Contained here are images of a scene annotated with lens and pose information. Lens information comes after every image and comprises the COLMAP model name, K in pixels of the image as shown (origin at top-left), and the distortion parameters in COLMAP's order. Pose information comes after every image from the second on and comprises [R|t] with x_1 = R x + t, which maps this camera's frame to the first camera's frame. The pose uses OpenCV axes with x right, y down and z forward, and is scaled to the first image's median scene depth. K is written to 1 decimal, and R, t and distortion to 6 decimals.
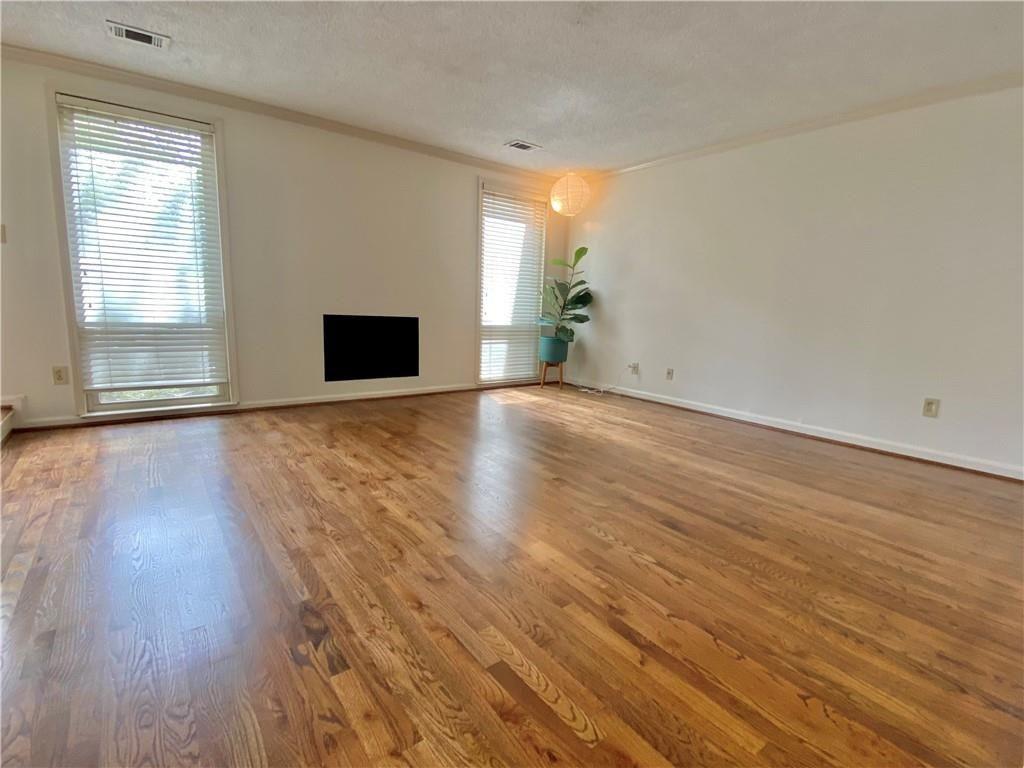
lens RADIAL K [[475.2, 0, 506.6], [0, 475.2, 381.7], [0, 0, 1]] dist [0.032302, -0.029420]
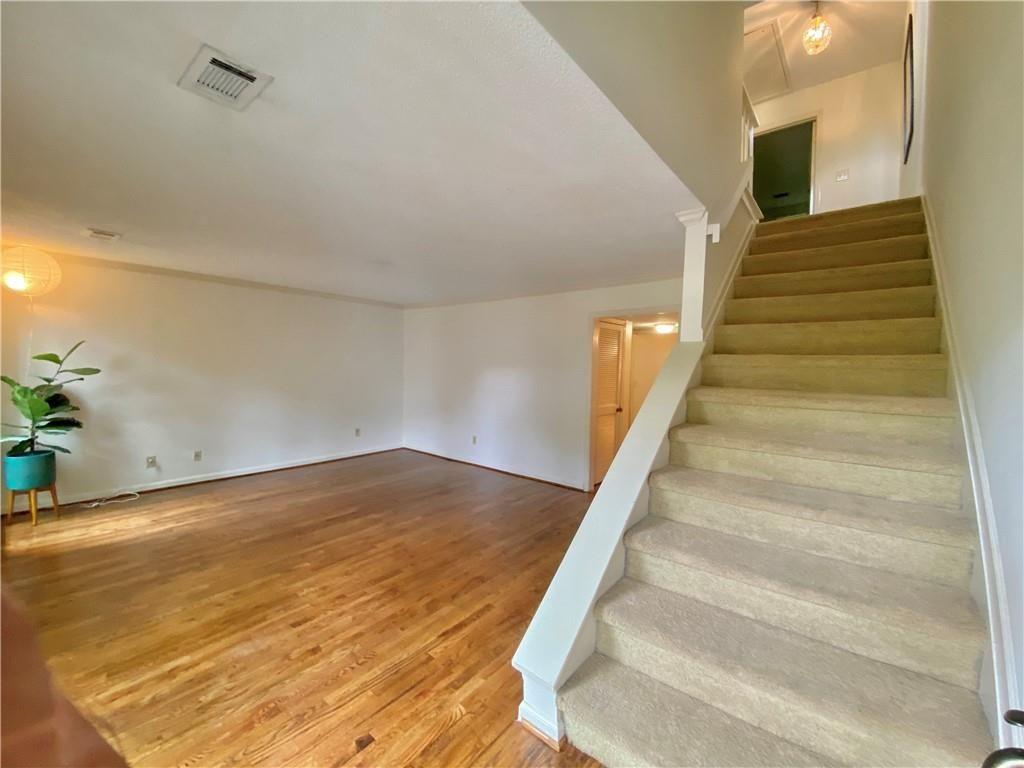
lens RADIAL K [[414.0, 0, 506.5], [0, 414.0, 382.4], [0, 0, 1]] dist [0.017305, -0.018147]
pose [[-0.225372, -0.080667, 0.970927, -1.212032], [0.128032, 0.985472, 0.111595, -0.321116], [-0.965824, 0.149460, -0.211770, 0.722096]]
